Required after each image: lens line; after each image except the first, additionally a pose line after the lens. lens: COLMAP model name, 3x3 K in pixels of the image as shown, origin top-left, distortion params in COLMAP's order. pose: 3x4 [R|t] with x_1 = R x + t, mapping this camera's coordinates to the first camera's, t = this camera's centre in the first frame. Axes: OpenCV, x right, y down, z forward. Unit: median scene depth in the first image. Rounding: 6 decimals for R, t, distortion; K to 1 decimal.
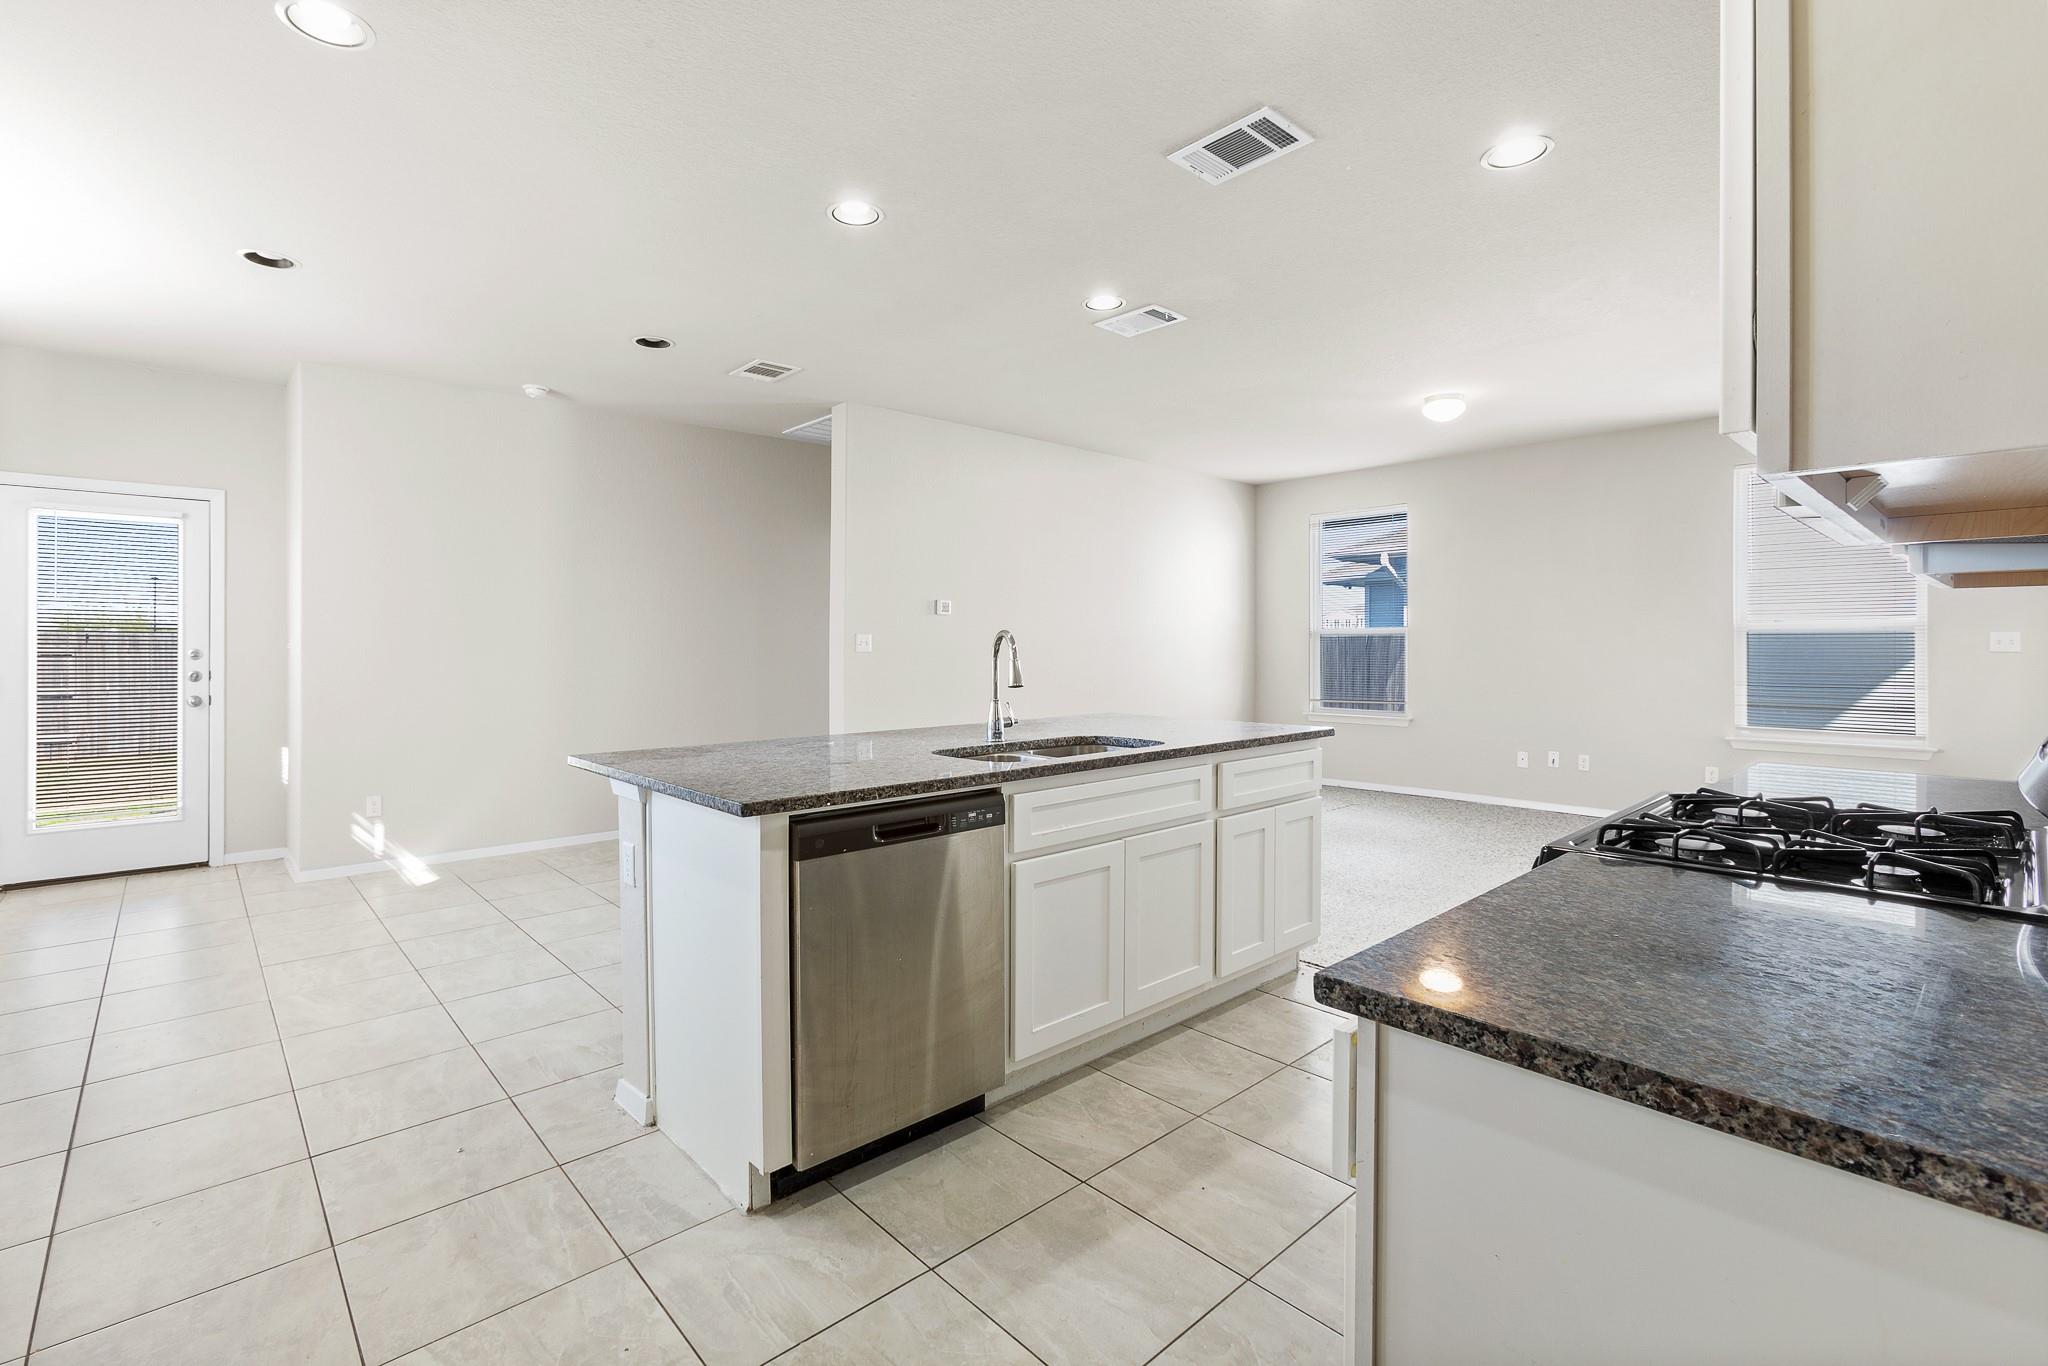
lens RADIAL K [[926.4, 0, 997.9], [0, 926.4, 659.6], [0, 0, 1]] dist [-0.007146, -0.000391]
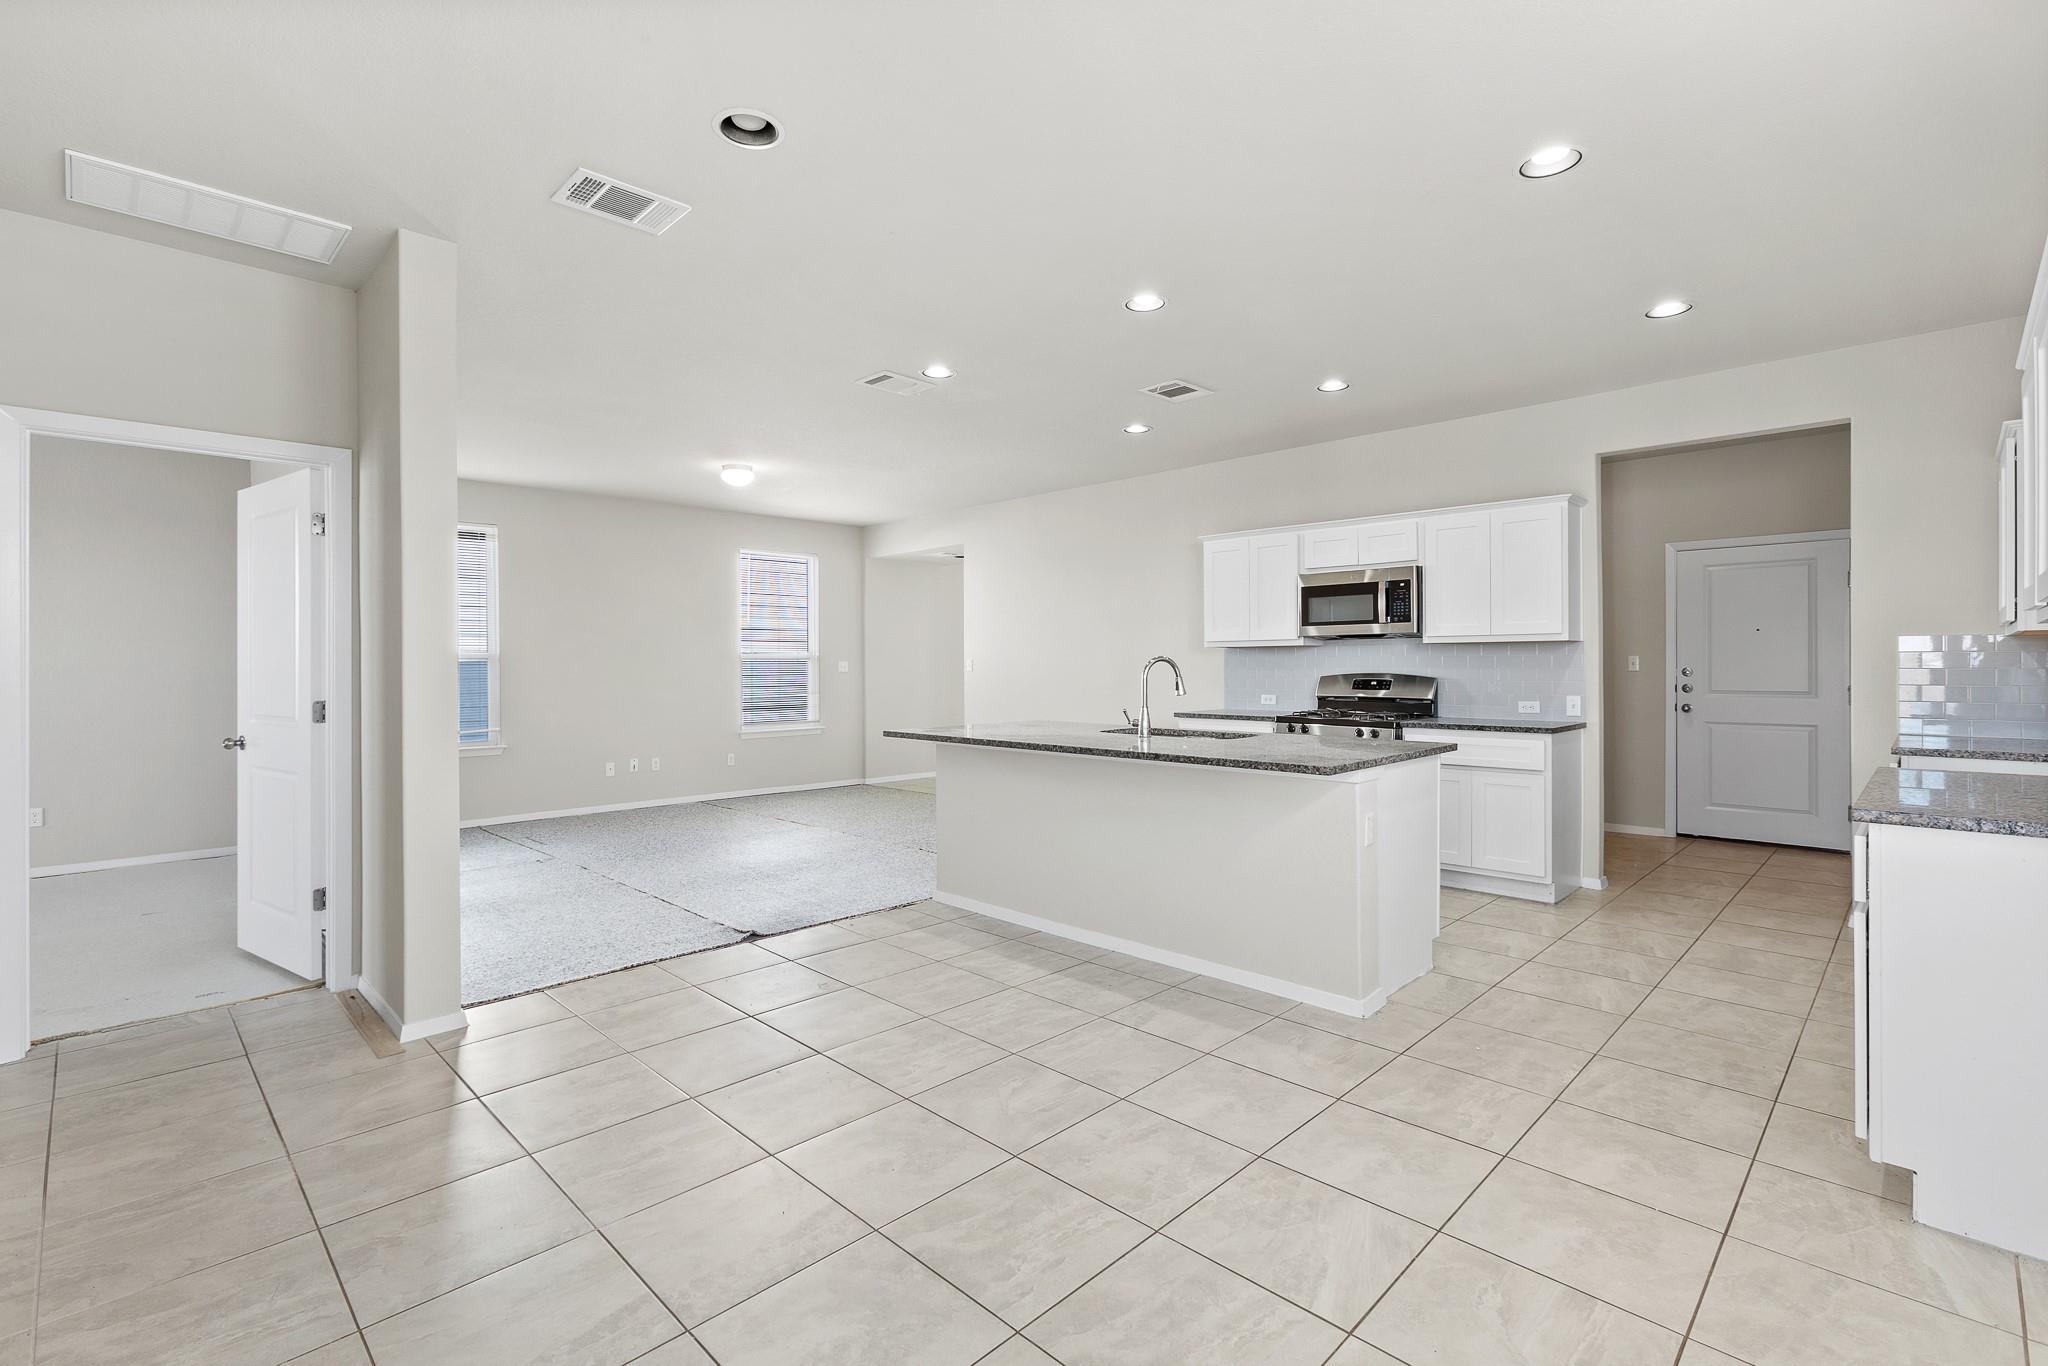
lens RADIAL K [[926.4, 0, 997.9], [0, 926.4, 659.6], [0, 0, 1]] dist [-0.007146, -0.000391]
pose [[-0.048903, 0.006609, 0.998782, -1.502035], [0.022110, 0.999740, -0.005533, -0.029937], [-0.998559, 0.021812, -0.049036, 1.391729]]
